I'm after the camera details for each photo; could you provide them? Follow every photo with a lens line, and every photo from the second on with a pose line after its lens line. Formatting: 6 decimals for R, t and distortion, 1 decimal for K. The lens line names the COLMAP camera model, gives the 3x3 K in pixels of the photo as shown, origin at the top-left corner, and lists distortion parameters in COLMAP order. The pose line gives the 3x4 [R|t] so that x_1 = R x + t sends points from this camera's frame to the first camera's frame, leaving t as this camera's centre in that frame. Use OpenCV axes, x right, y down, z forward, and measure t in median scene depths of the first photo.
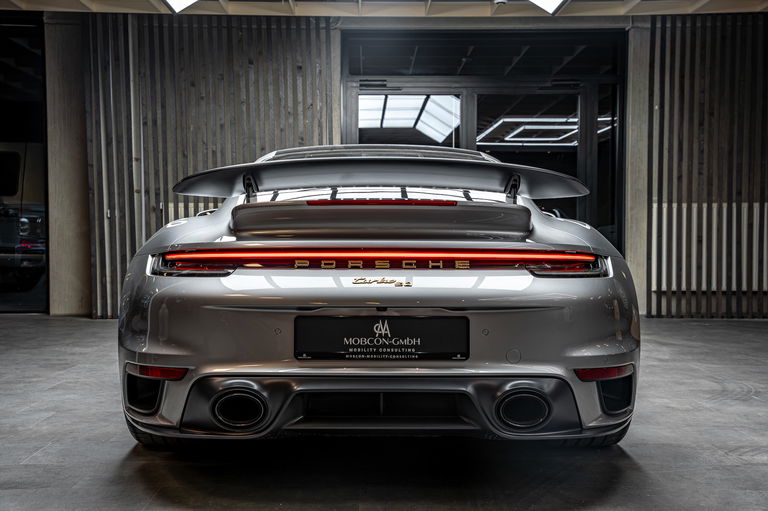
lens RADIAL K [[905.6, 0, 384.0], [0, 905.6, 255.5], [0, 0, 1]] dist [0.144563, 0.006618]
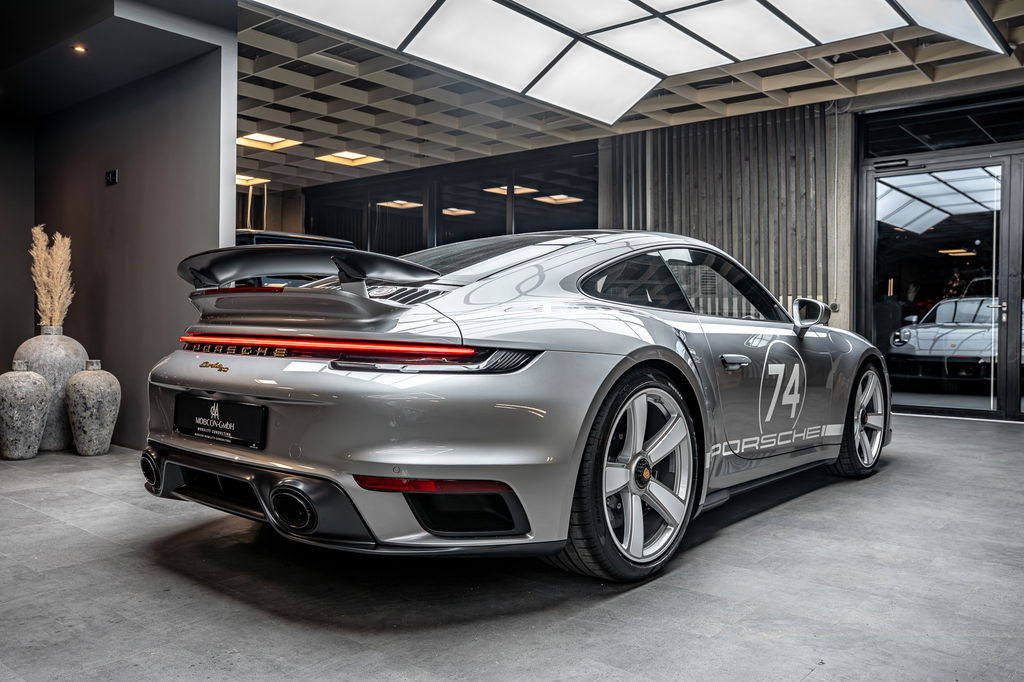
lens RADIAL K [[804.8, 0, 512.0], [0, 804.8, 341.0], [0, 0, 1]] dist [-0.004599, -0.001956]
pose [[0.760519, 0.023275, -0.648899, 0.832666], [-0.027435, 0.999617, 0.003700, -0.012159], [0.648736, 0.014989, 0.760866, 0.506458]]
